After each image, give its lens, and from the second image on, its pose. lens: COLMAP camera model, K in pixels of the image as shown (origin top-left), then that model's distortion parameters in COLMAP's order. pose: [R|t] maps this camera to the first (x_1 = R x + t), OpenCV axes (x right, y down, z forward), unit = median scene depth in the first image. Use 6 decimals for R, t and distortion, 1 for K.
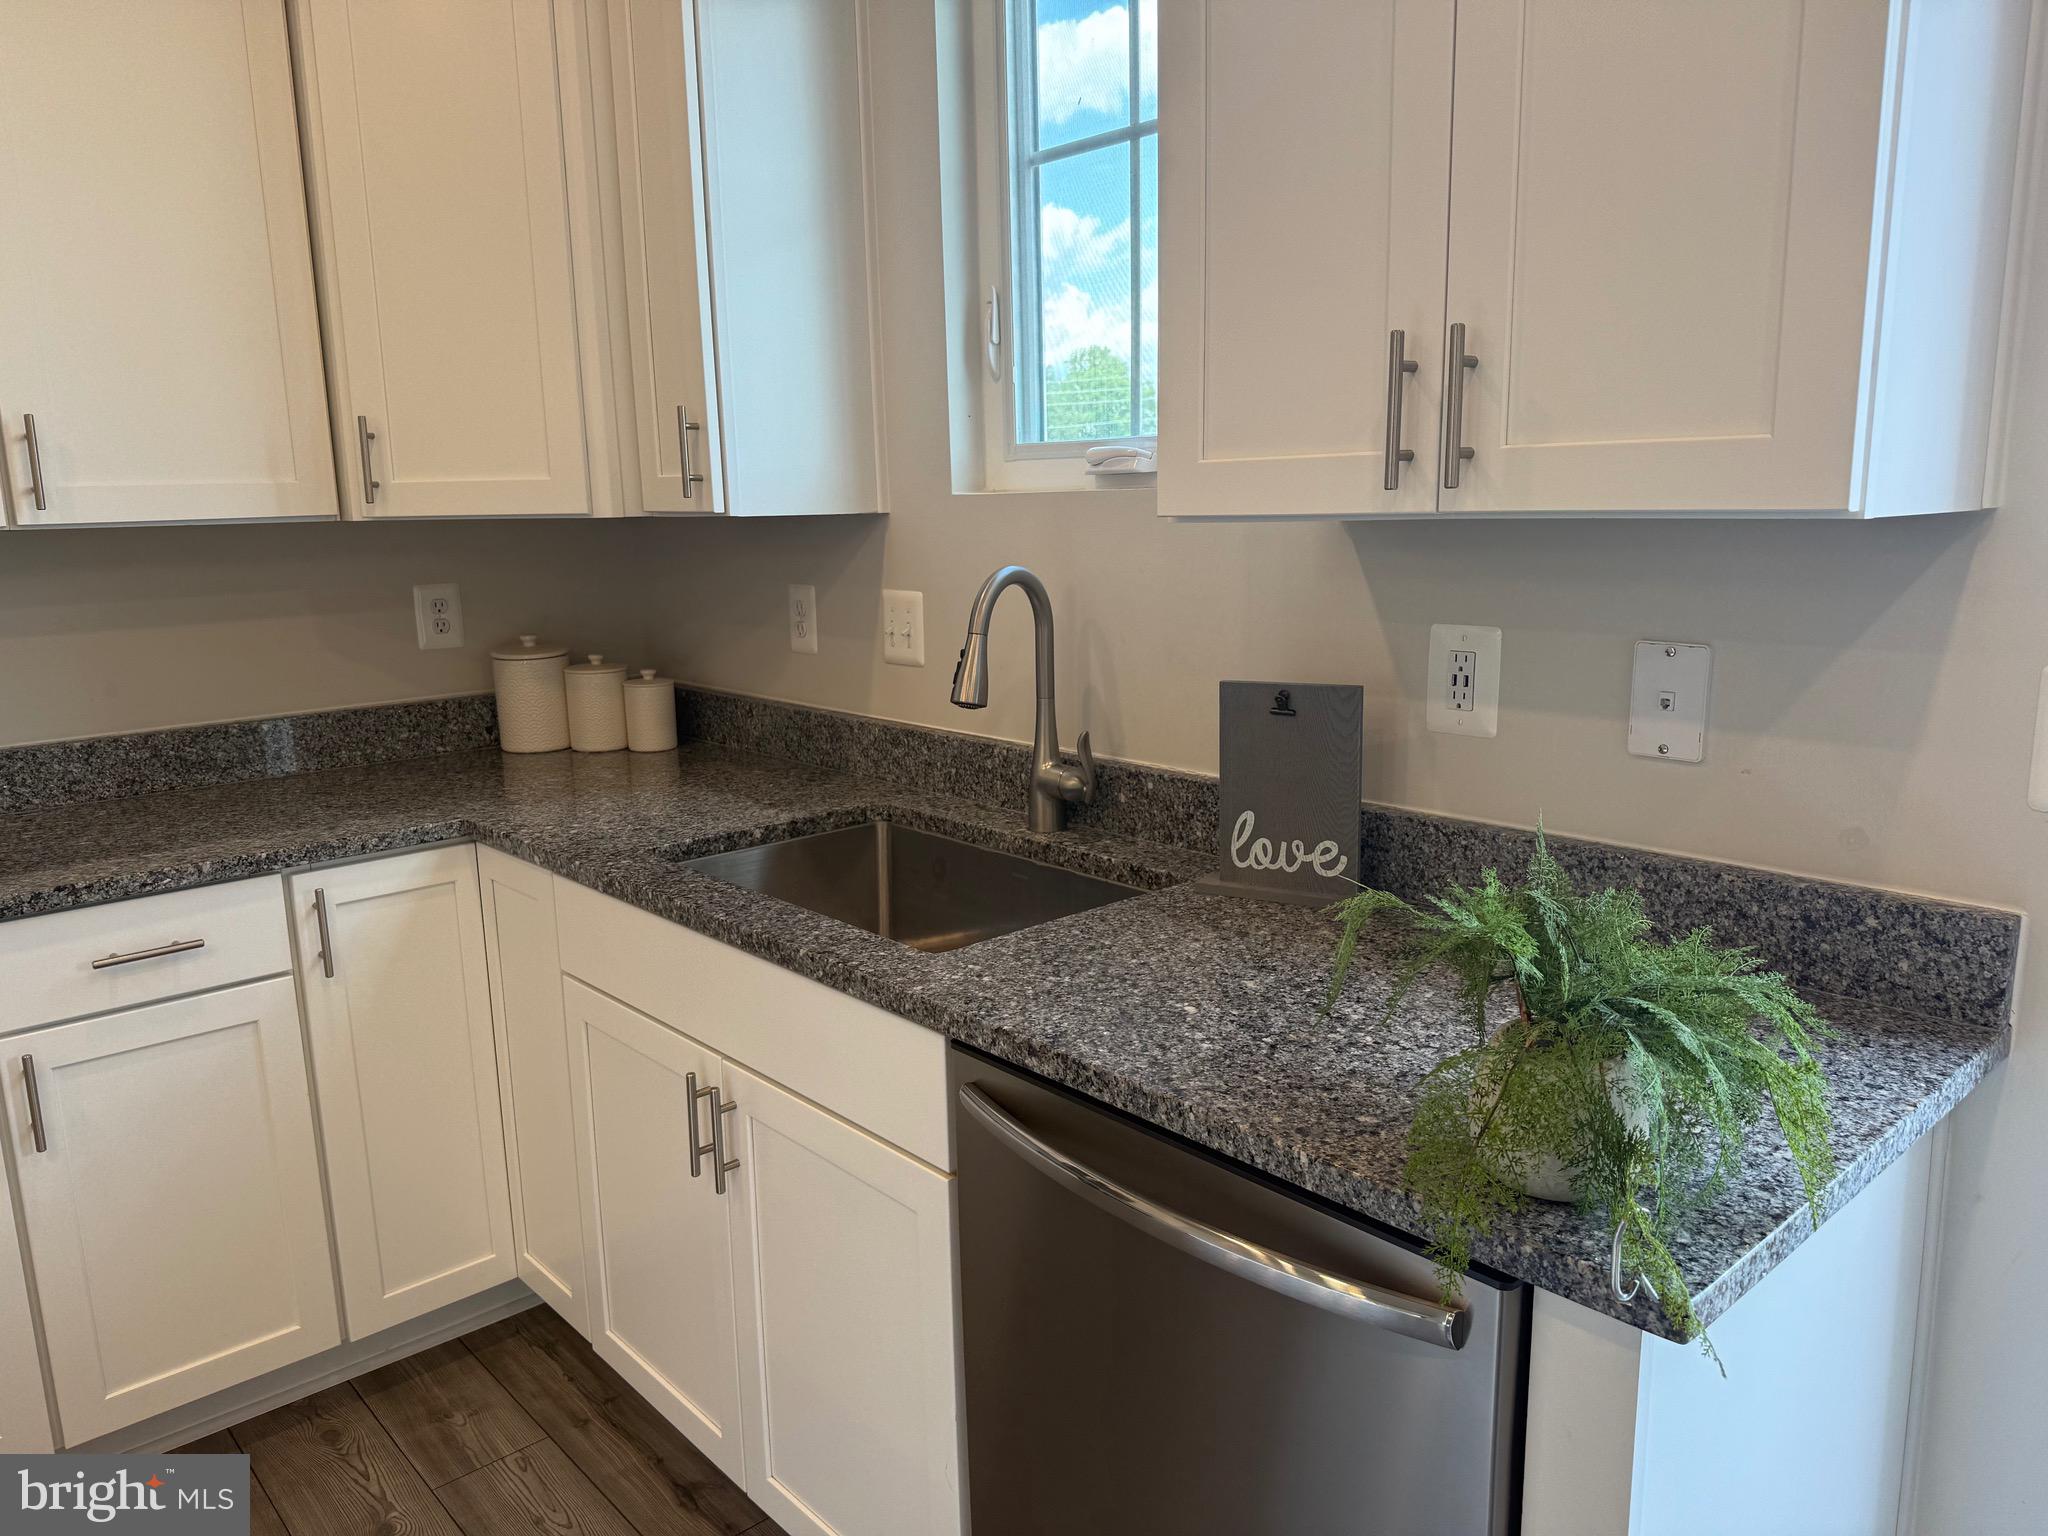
lens RADIAL K [[1432.1, 0, 992.5], [0, 1432.1, 769.1], [0, 0, 1]] dist [0.175773, -0.318928]
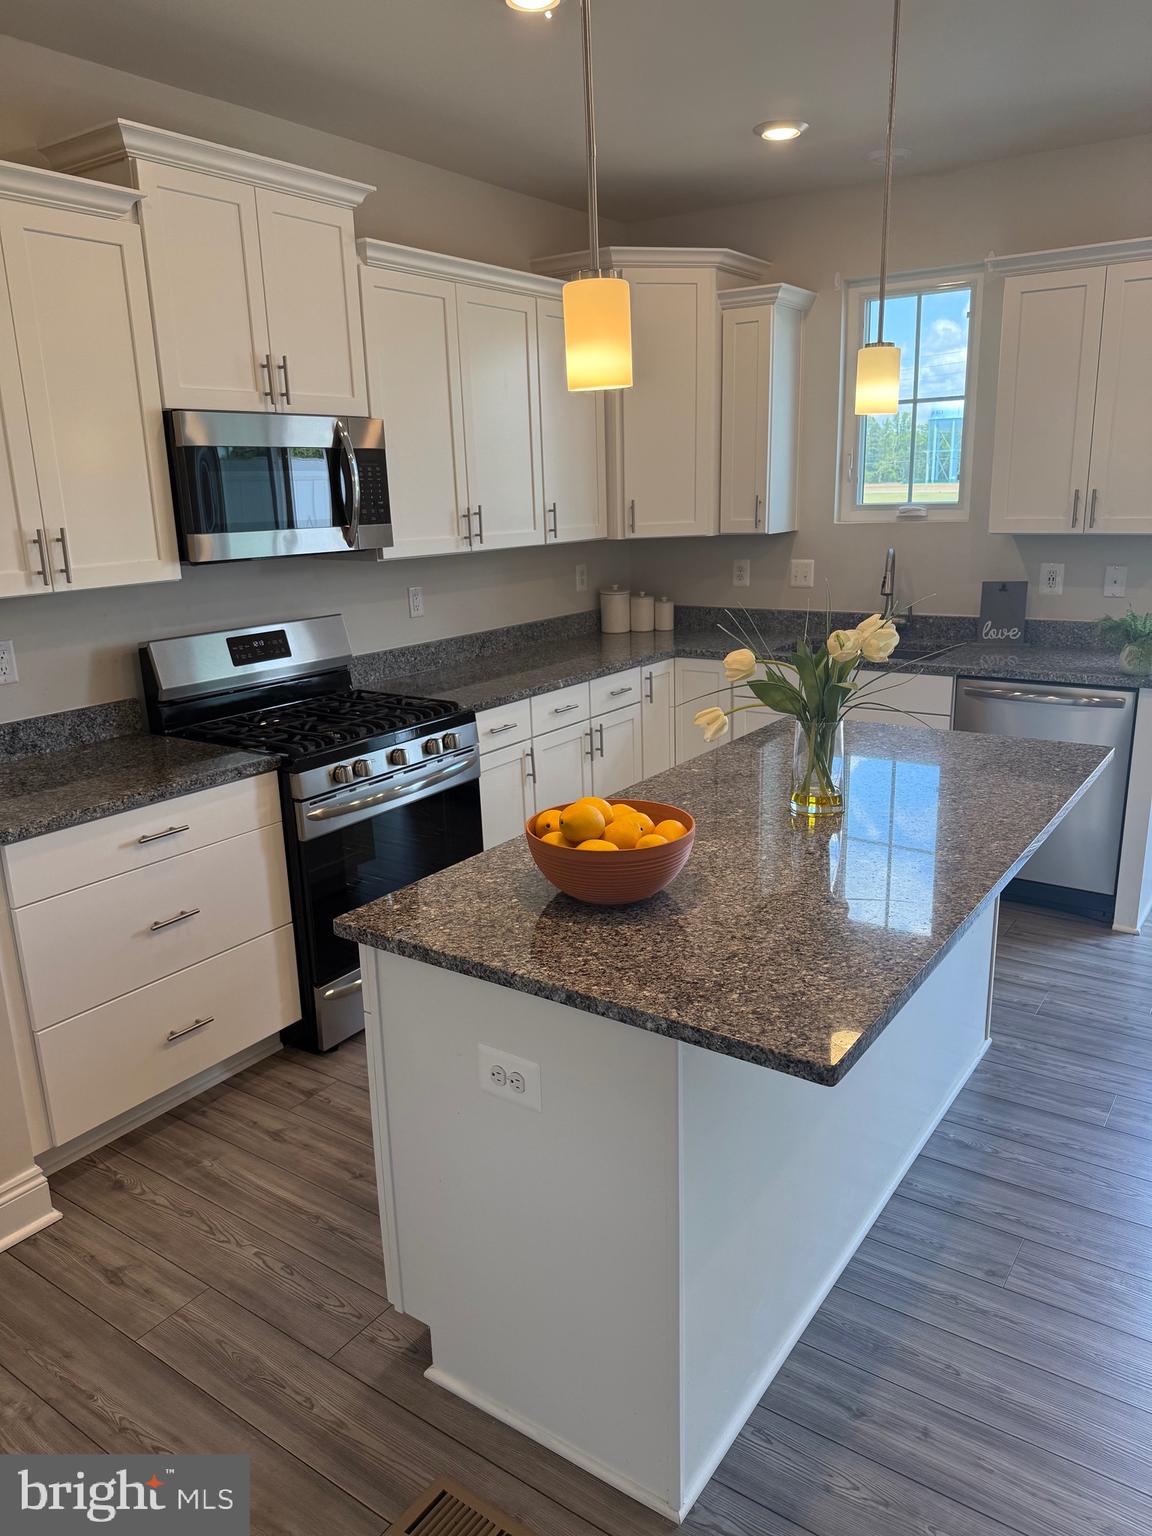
lens RADIAL K [[1074.1, 0, 576.0], [0, 1074.1, 768.0], [0, 0, 1]] dist [0.175773, -0.318928]
pose [[0.972501, -0.063654, 0.224031, -1.134925], [0.049735, 0.996497, 0.067240, 0.126284], [-0.227526, -0.054249, 0.972260, -1.071922]]
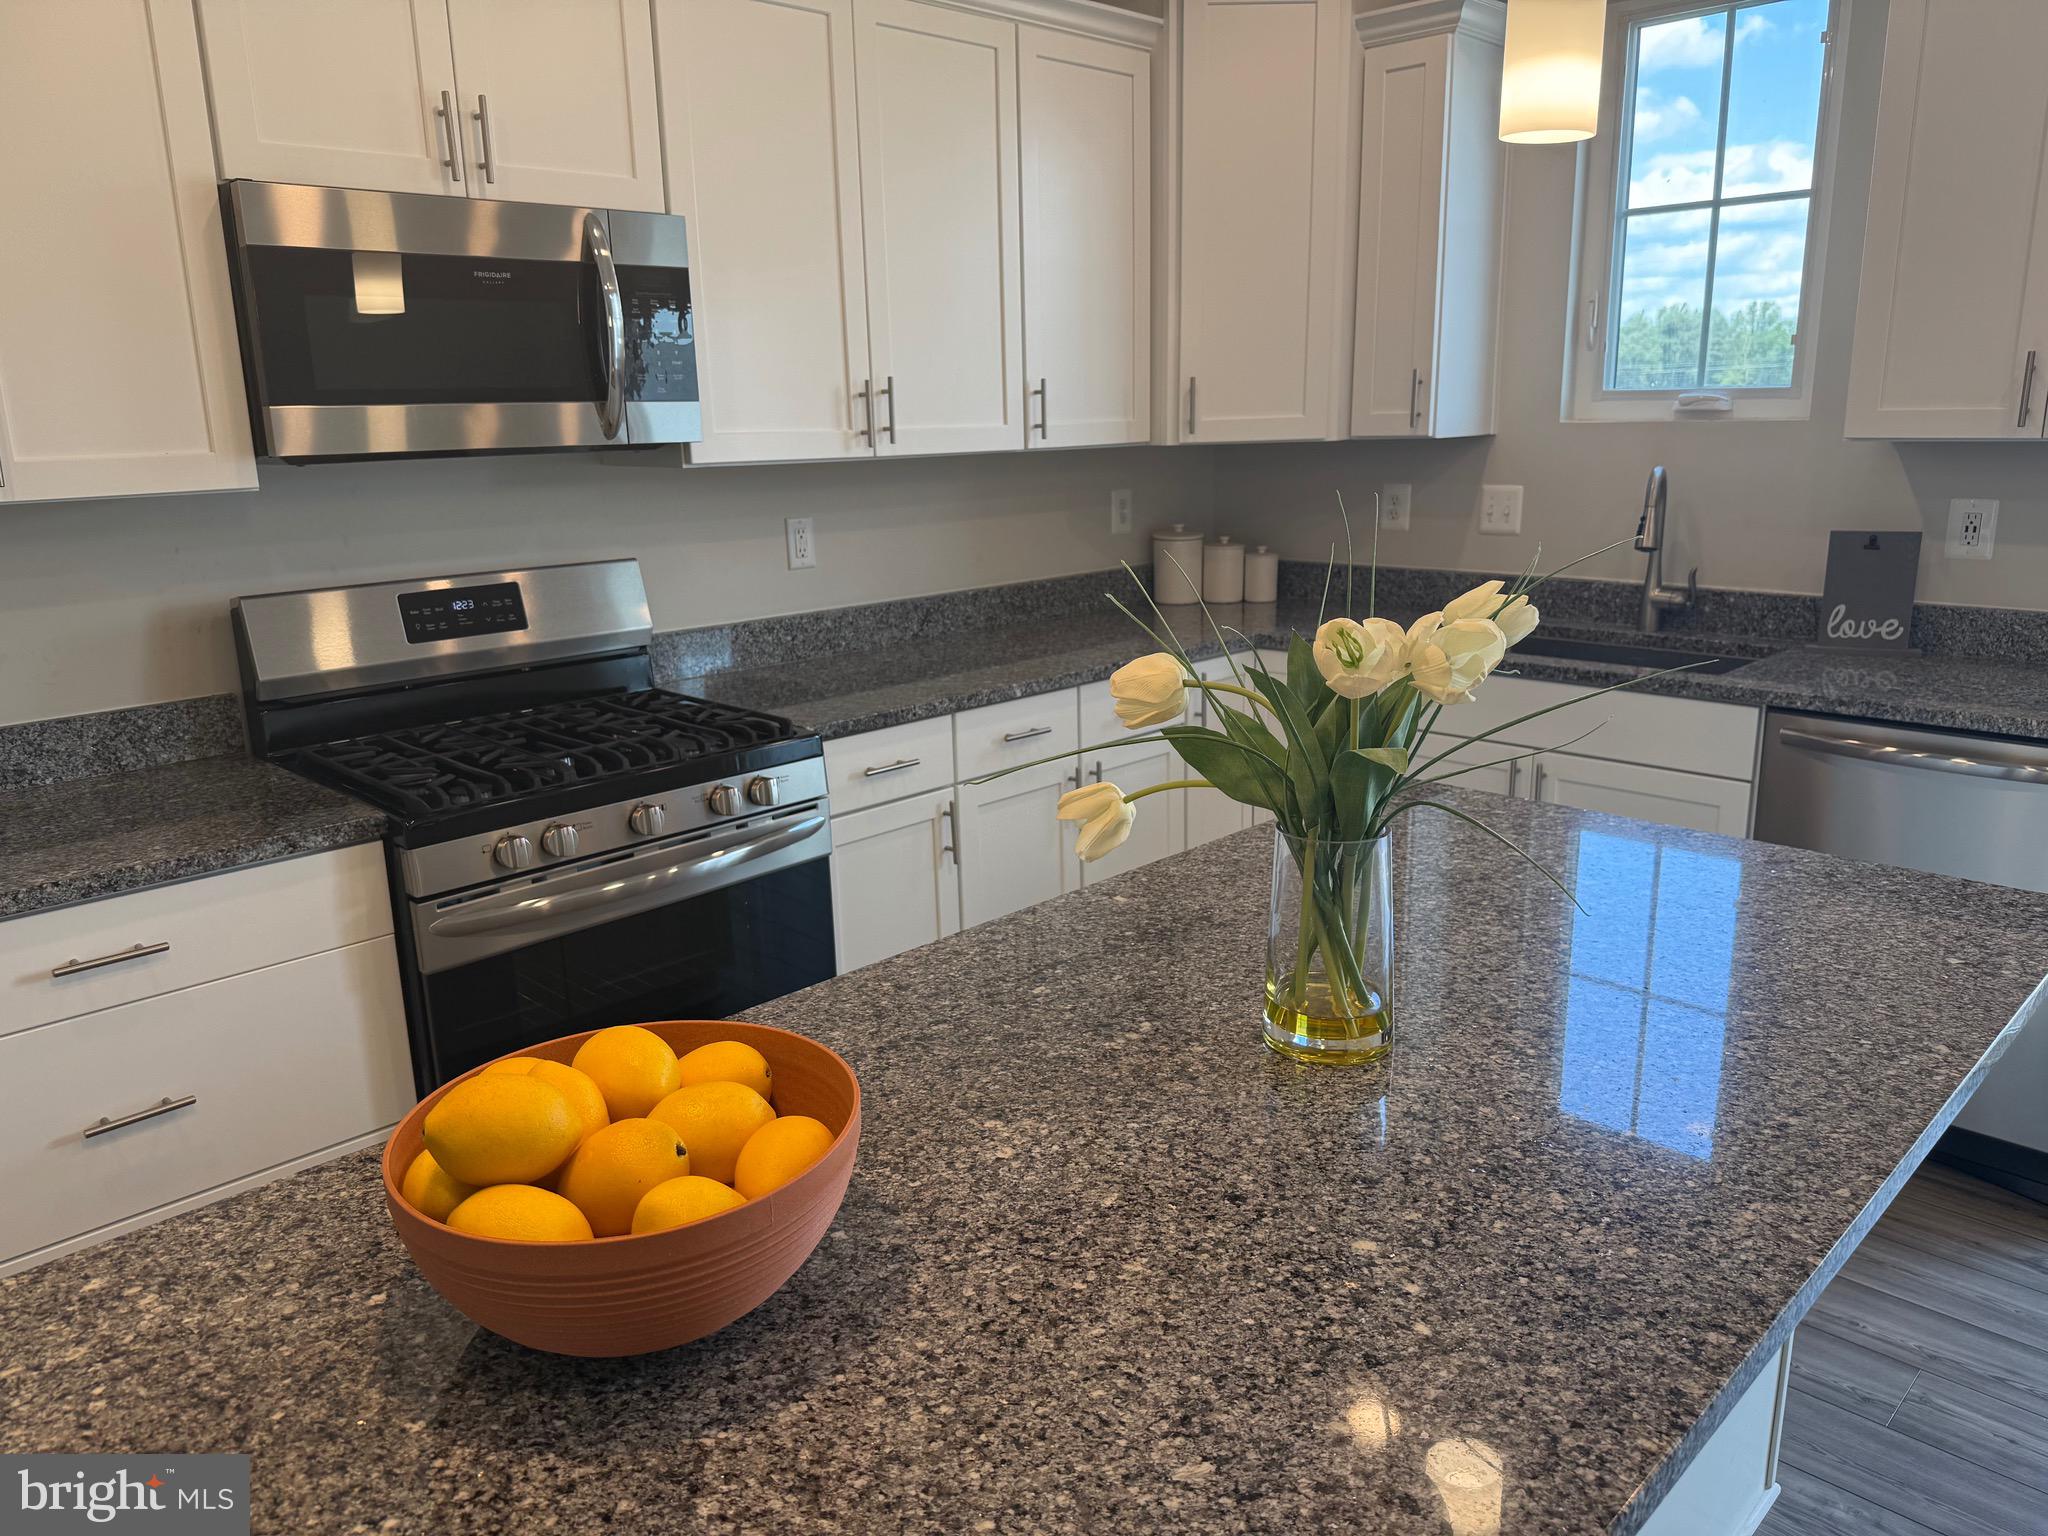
lens RADIAL K [[1444.5, 0, 1008.8], [0, 1444.5, 765.4], [0, 0, 1]] dist [0.068576, -0.070563]
pose [[0.998450, -0.013335, 0.054027, -0.803432], [0.010486, 0.998557, 0.052672, 0.102308], [-0.054652, -0.052024, 0.997149, -0.644417]]
